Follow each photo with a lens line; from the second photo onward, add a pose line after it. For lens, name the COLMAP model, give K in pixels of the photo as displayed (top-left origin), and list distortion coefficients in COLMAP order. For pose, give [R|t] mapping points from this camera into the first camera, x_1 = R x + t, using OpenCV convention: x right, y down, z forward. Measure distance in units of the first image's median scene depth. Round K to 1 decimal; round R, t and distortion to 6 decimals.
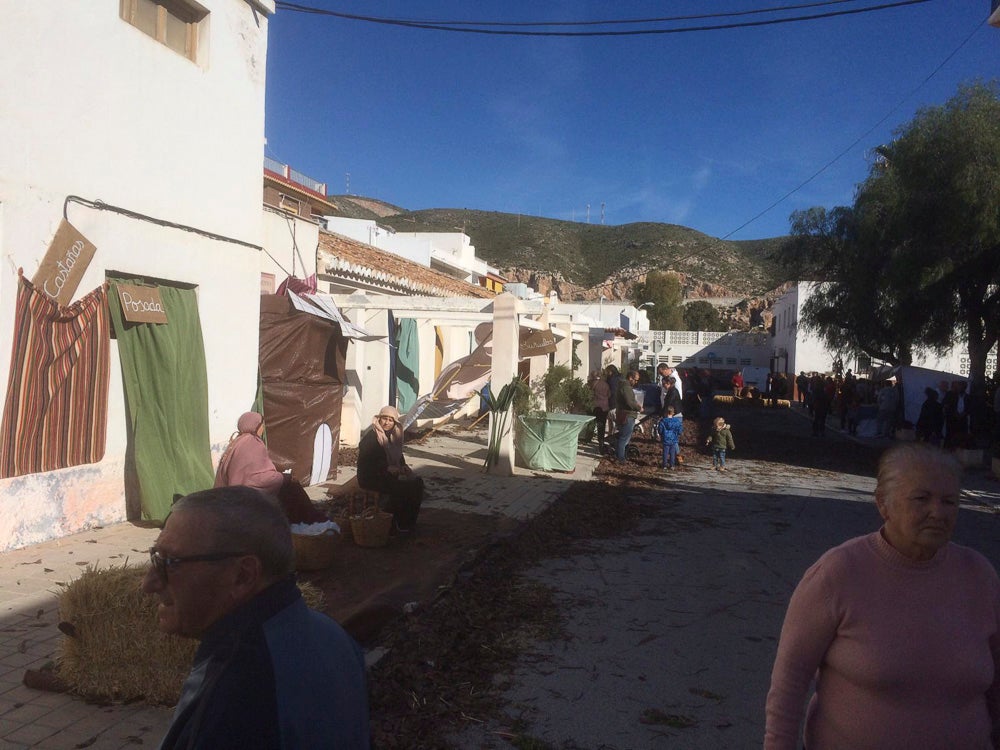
lens RADIAL K [[818.7, 0, 500.0], [0, 818.7, 375.0], [0, 0, 1]] dist [-0.003371, -0.001926]
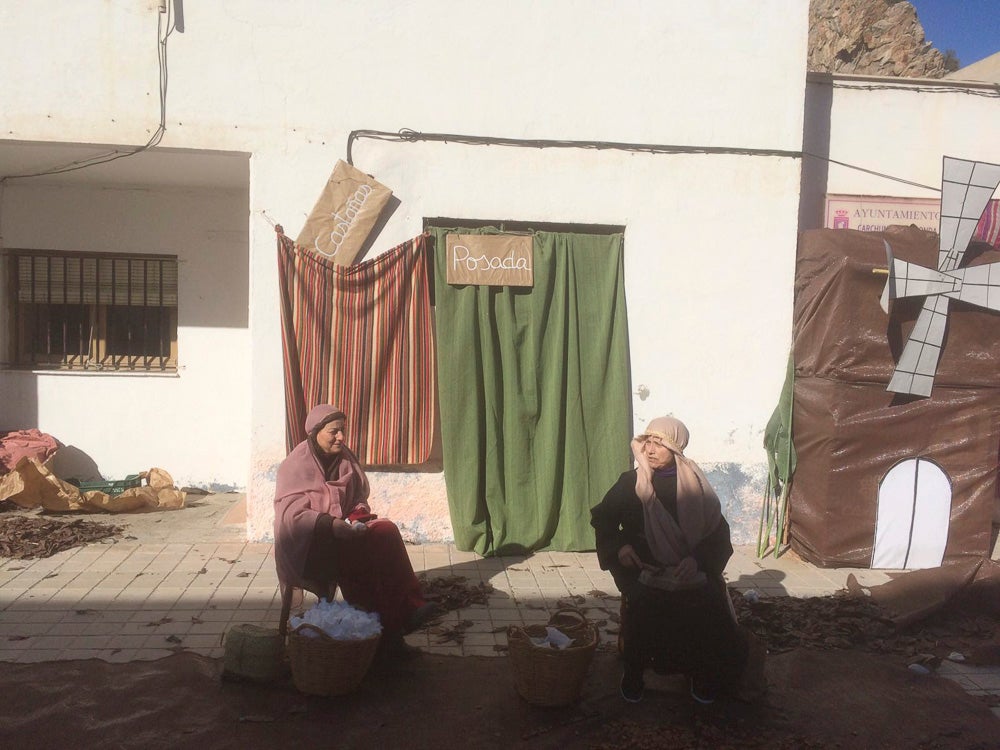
lens RADIAL K [[826.0, 0, 500.0], [0, 826.0, 375.0], [0, 0, 1]] dist [0.041503, -0.004122]
pose [[0.344616, 0.017515, -0.938580, 0.253520], [-0.029795, 0.999526, 0.007713, 0.010800], [0.938271, 0.025307, 0.344974, 0.714543]]
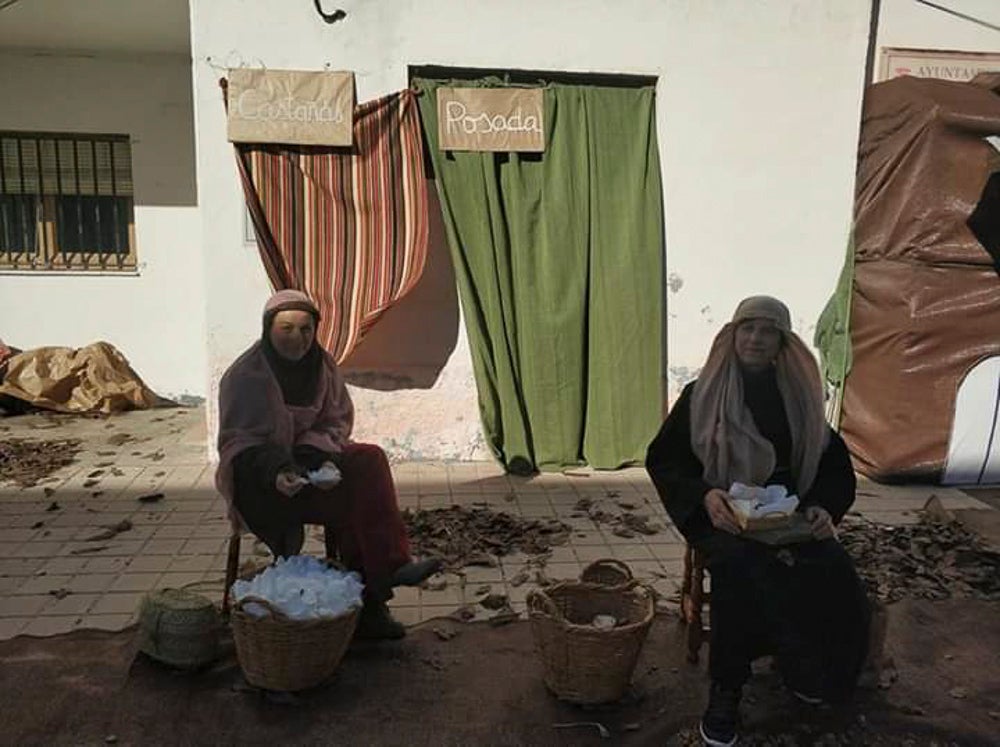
lens RADIAL K [[818.7, 0, 500.0], [0, 818.7, 373.5], [0, 0, 1]] dist [-0.003371, -0.001926]
pose [[0.353860, 0.116660, -0.927994, 0.133774], [-0.018367, 0.992866, 0.117812, 0.026632], [0.935118, -0.024644, 0.353479, 0.748204]]
